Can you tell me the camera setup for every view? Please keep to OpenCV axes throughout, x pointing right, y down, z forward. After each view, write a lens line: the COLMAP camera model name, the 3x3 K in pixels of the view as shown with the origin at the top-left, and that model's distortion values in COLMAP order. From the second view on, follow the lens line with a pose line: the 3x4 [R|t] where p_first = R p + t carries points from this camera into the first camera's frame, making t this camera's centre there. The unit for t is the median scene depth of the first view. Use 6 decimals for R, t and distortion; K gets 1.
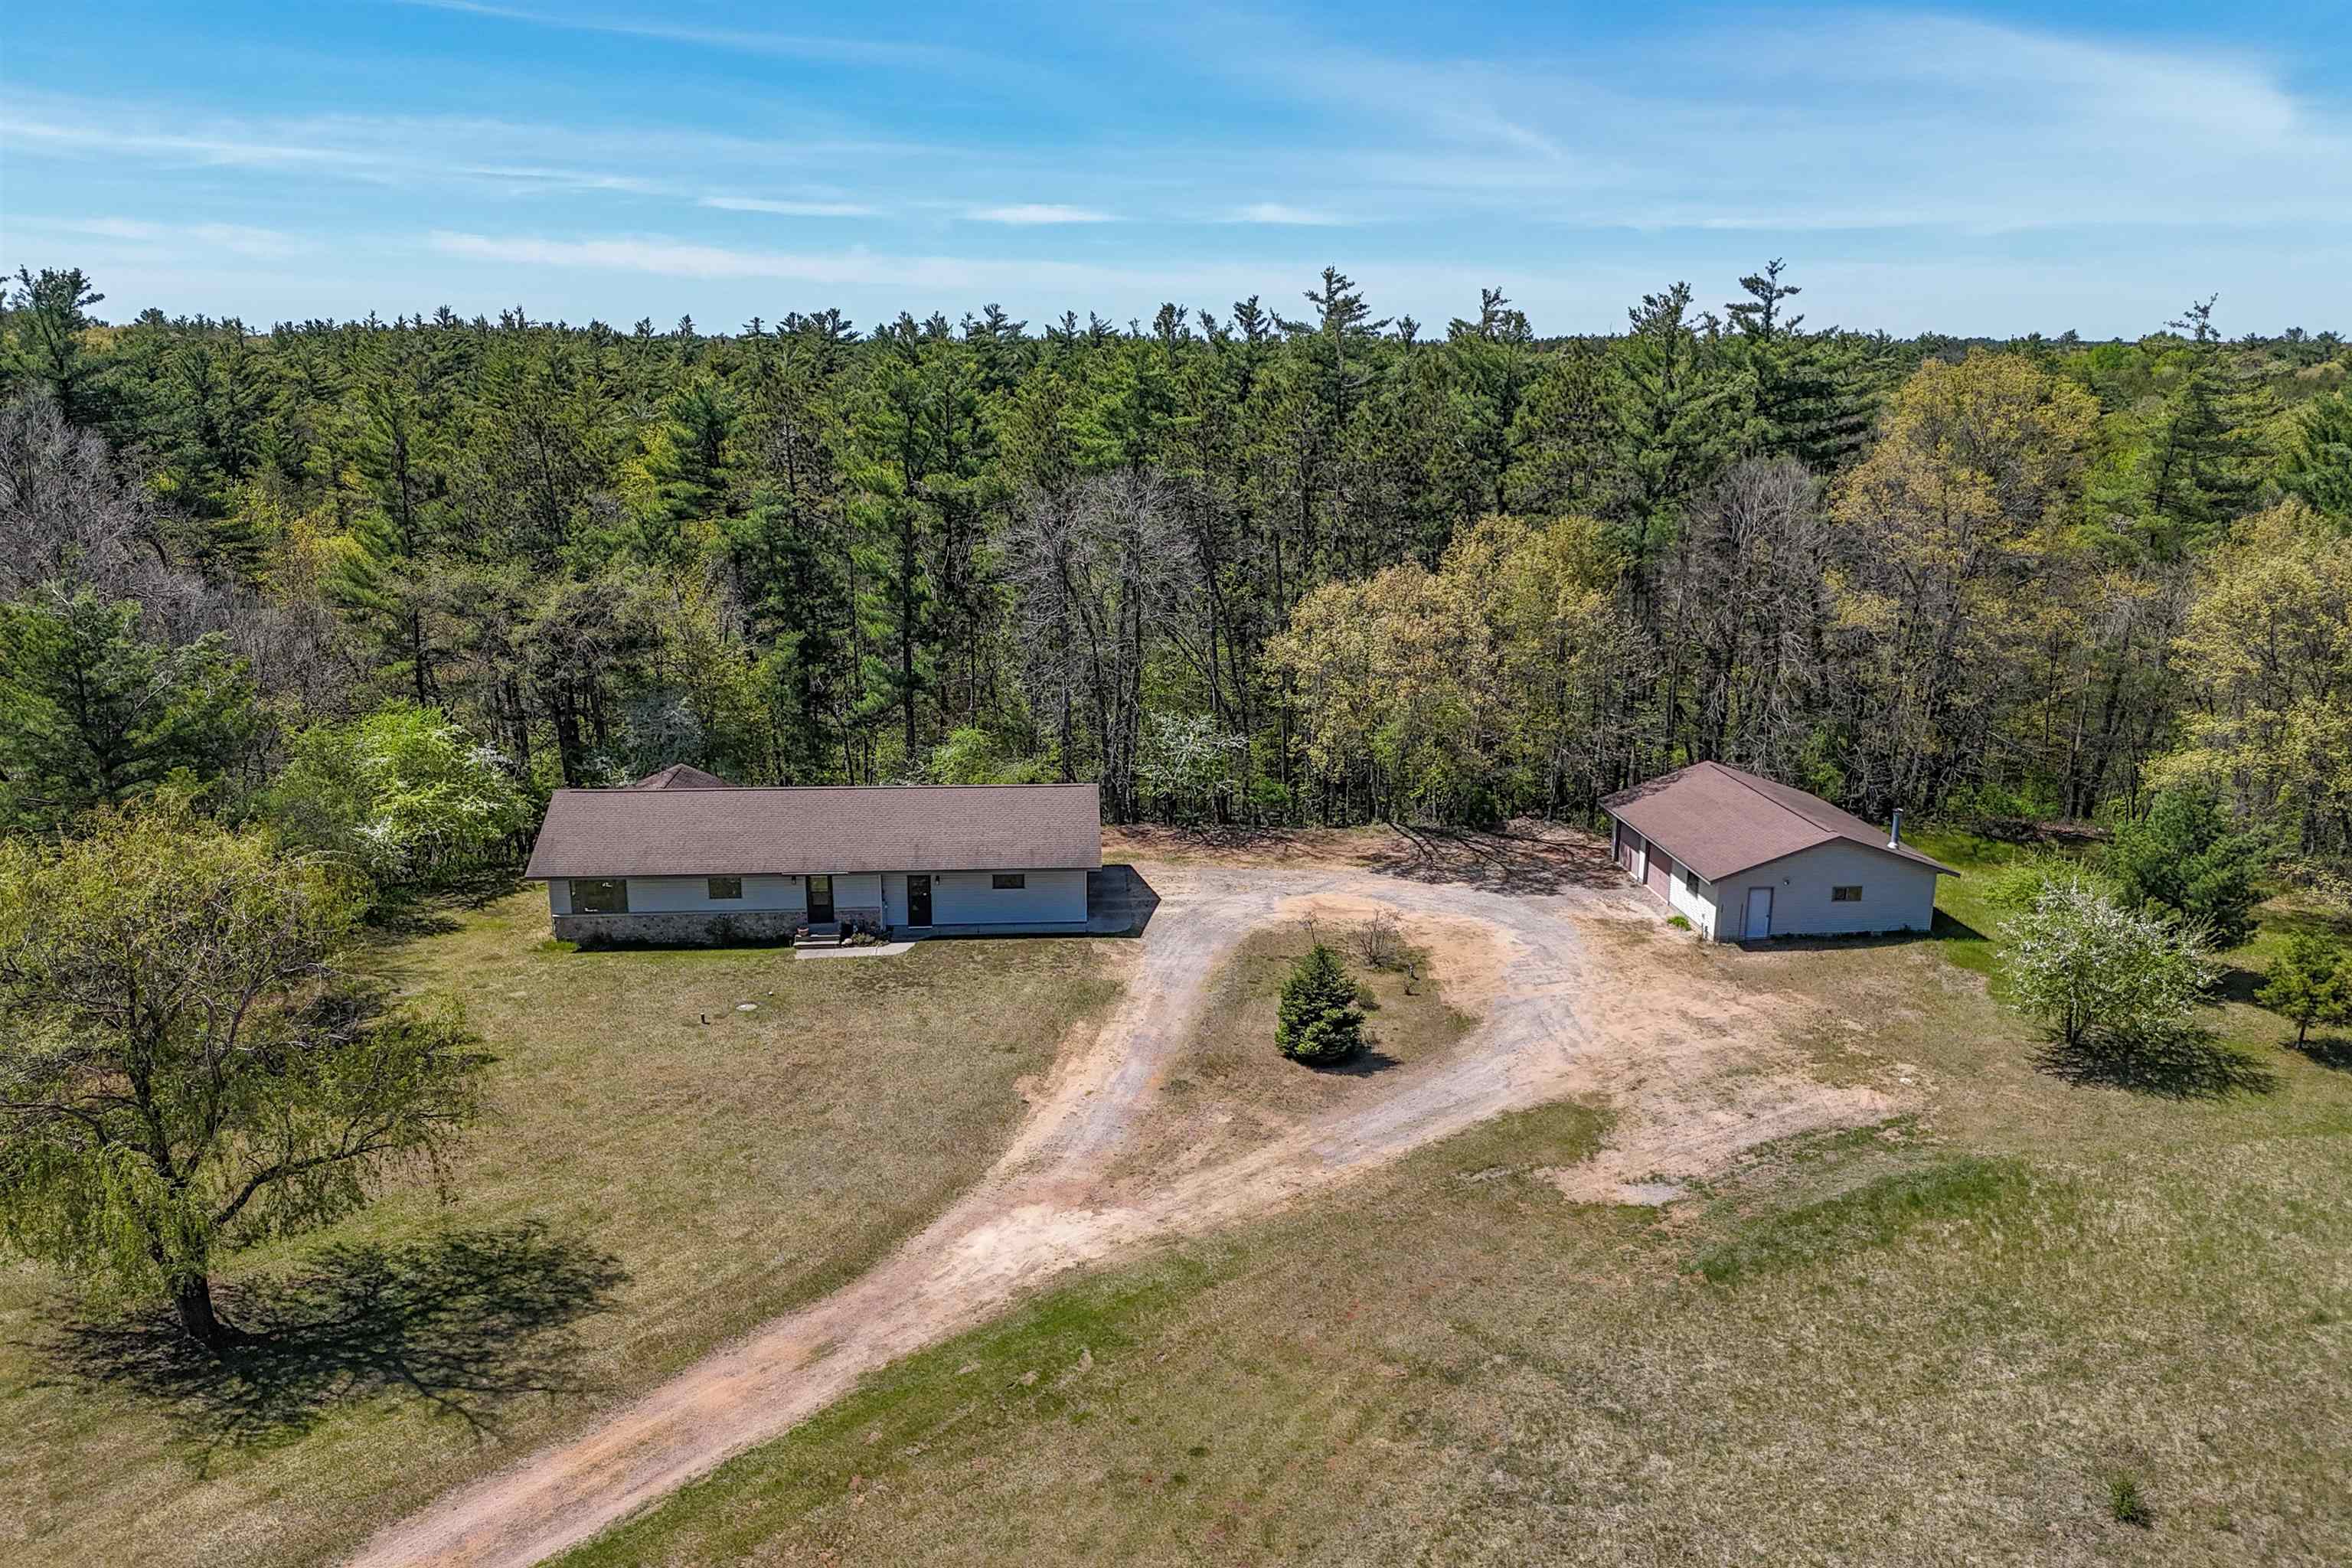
lens RADIAL K [[1740.9, 0, 1169.3], [0, 1740.9, 833.2], [0, 0, 1]] dist [0.098201, -0.114990]
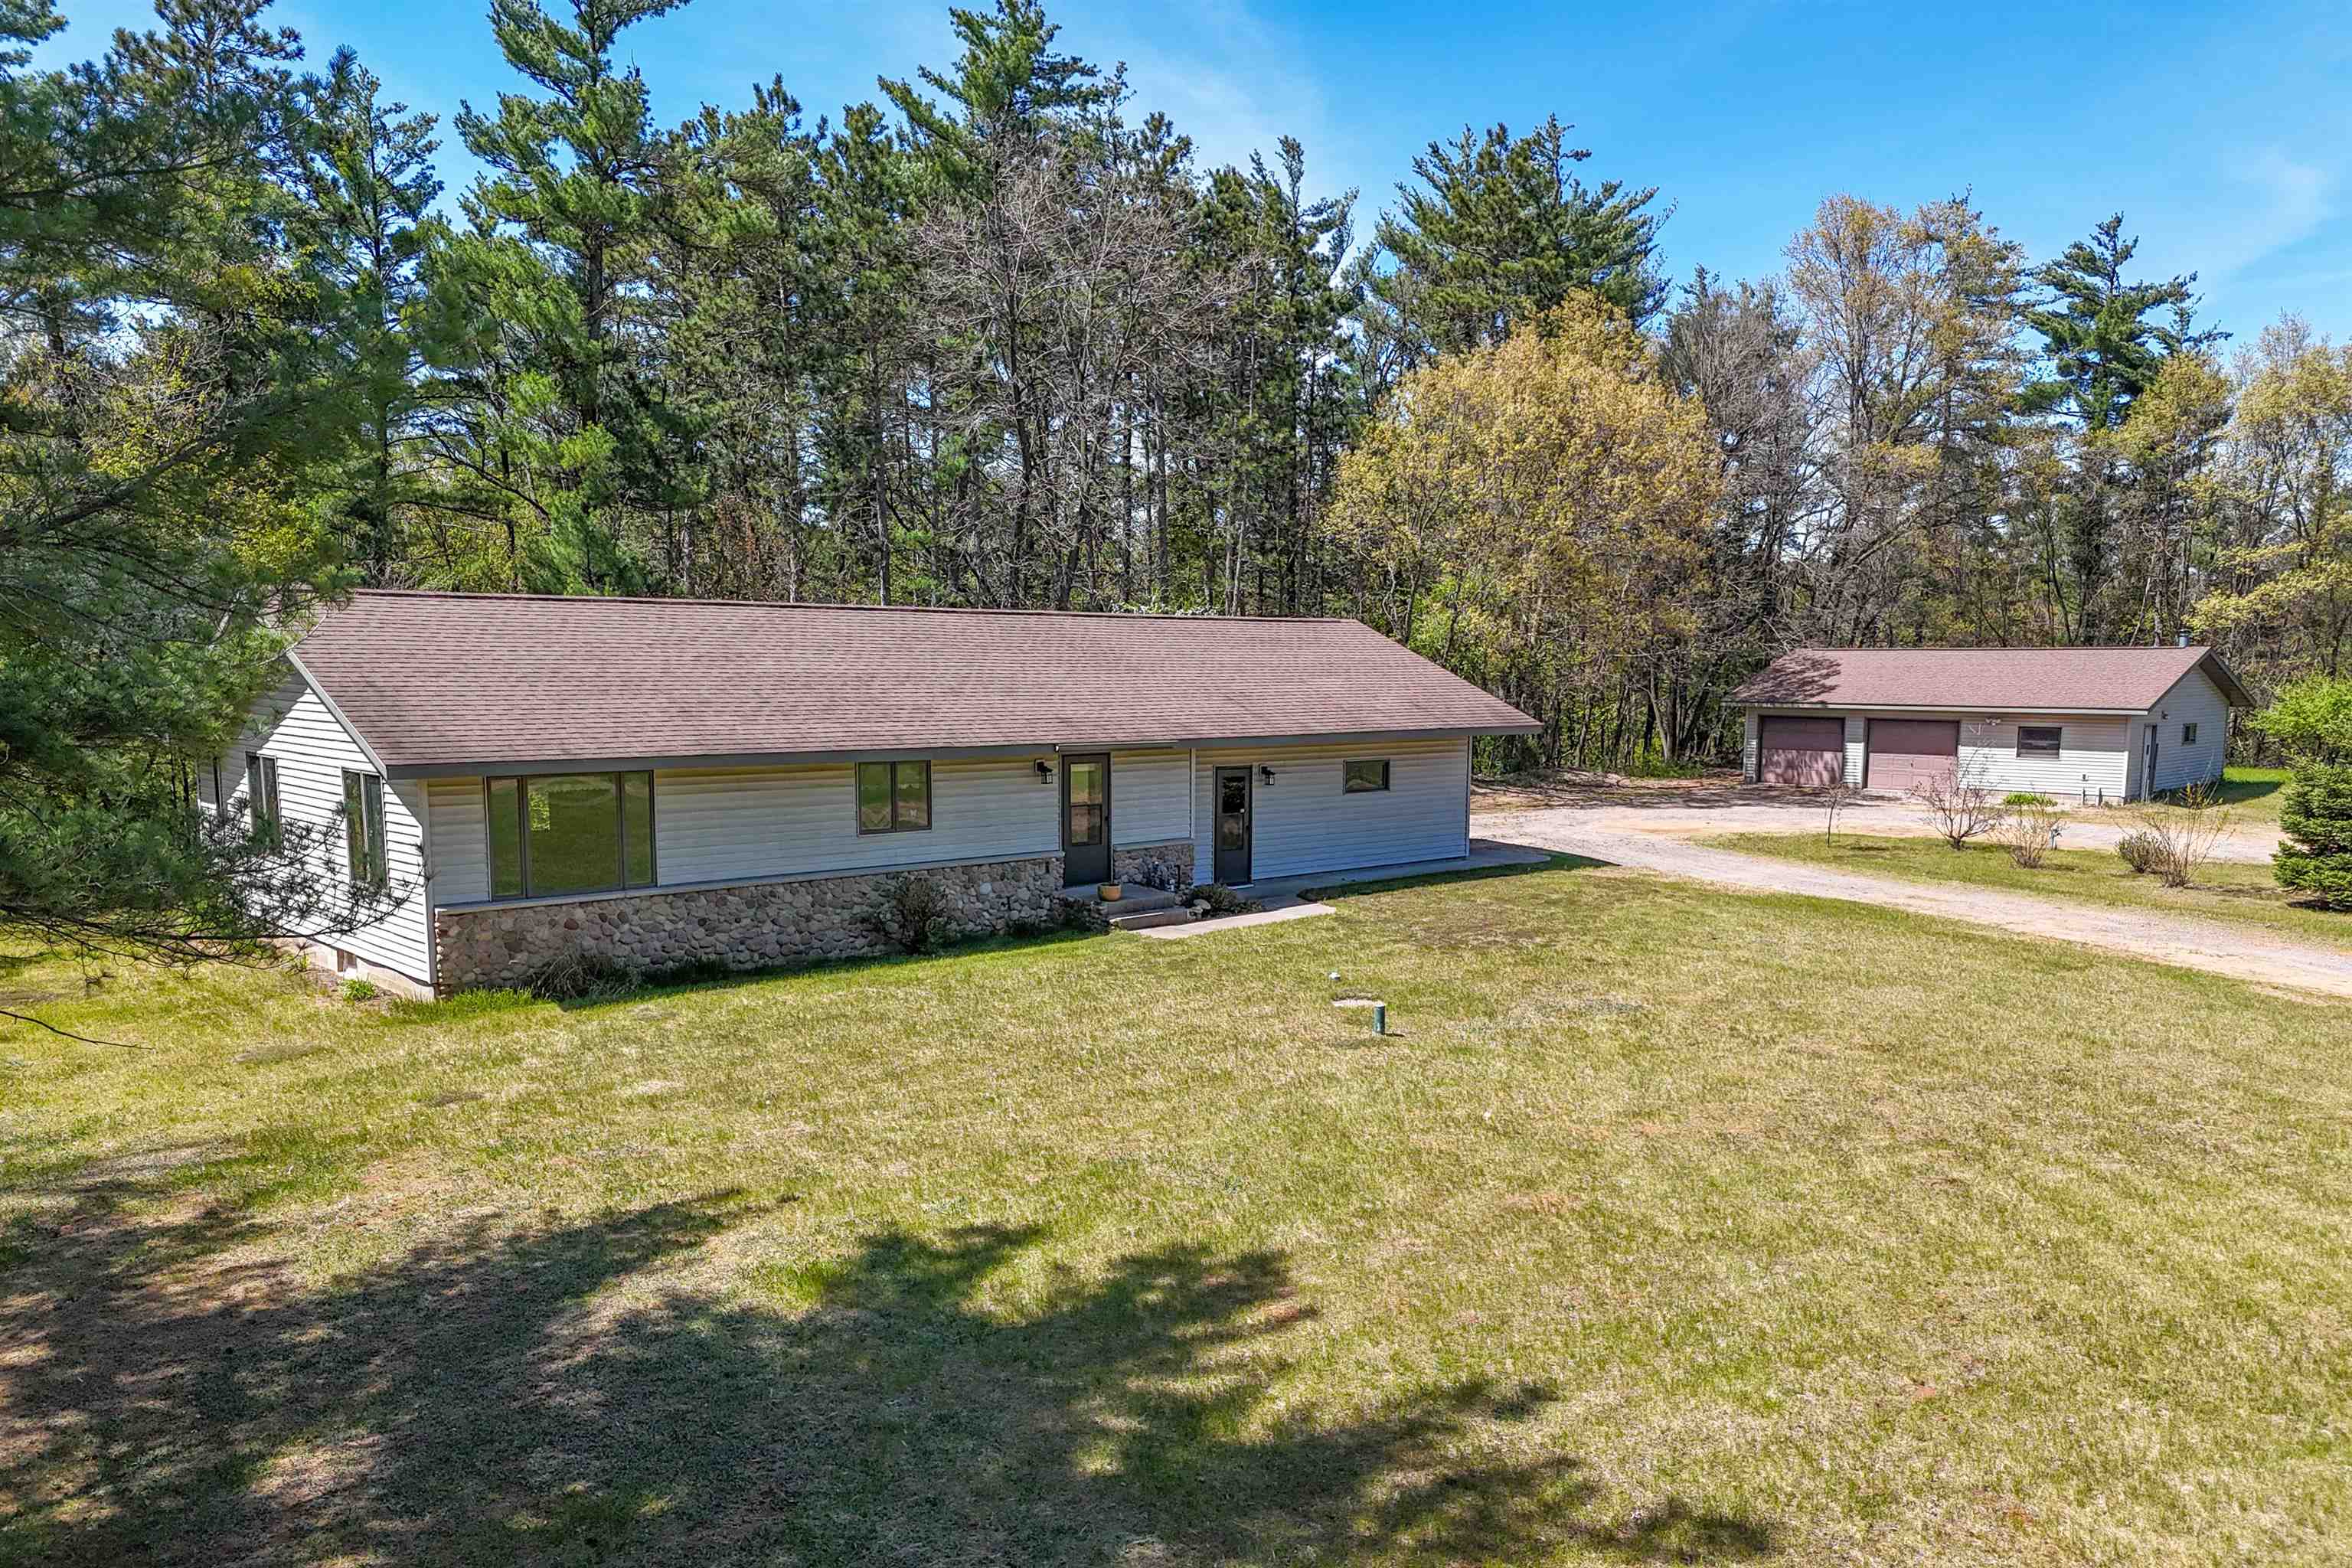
lens RADIAL K [[1737.6, 0, 1166.3], [0, 1737.6, 807.7], [0, 0, 1]] dist [0.087050, -0.096531]
pose [[0.775140, -0.047653, 0.629990, -0.440021], [0.160456, 0.979305, -0.123349, 0.086612], [-0.611074, 0.196699, 0.766745, 0.685957]]
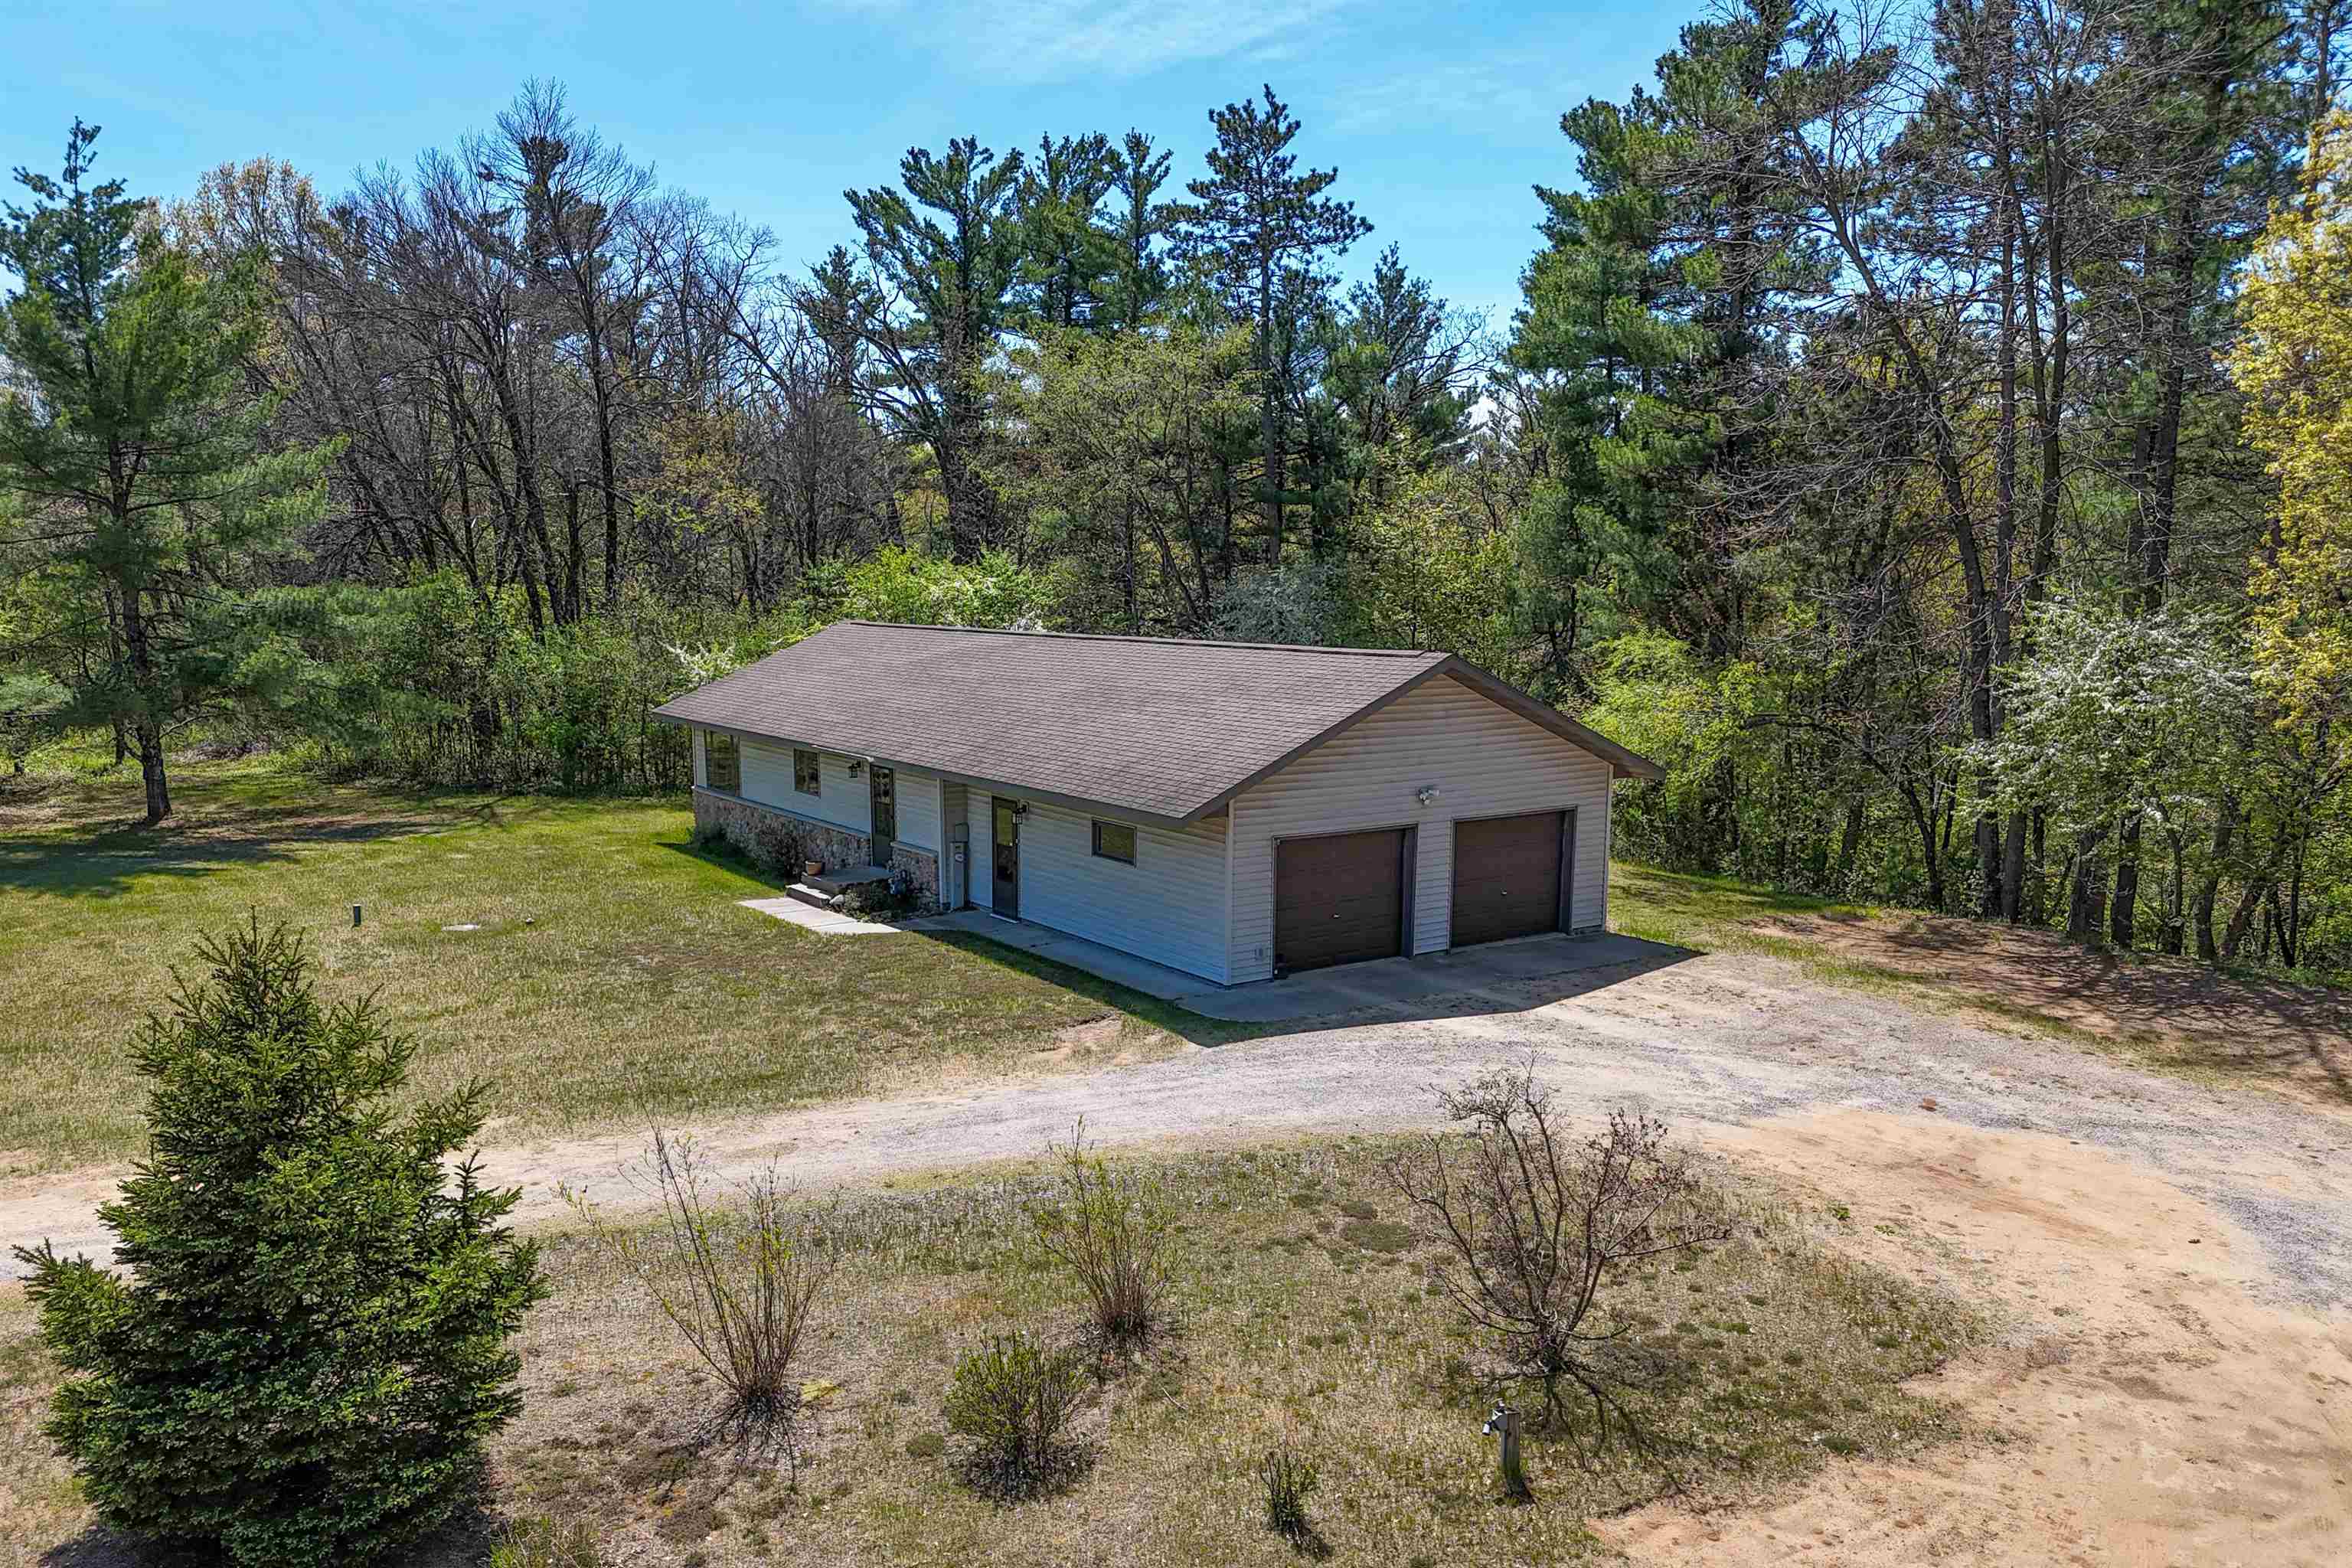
lens RADIAL K [[1737.6, 0, 1166.3], [0, 1737.6, 807.7], [0, 0, 1]] dist [0.087050, -0.096531]
pose [[0.511013, 0.111335, -0.852332, 0.257014], [-0.236253, 0.971580, -0.014733, 0.023497], [0.826468, 0.208895, 0.522794, 0.813374]]
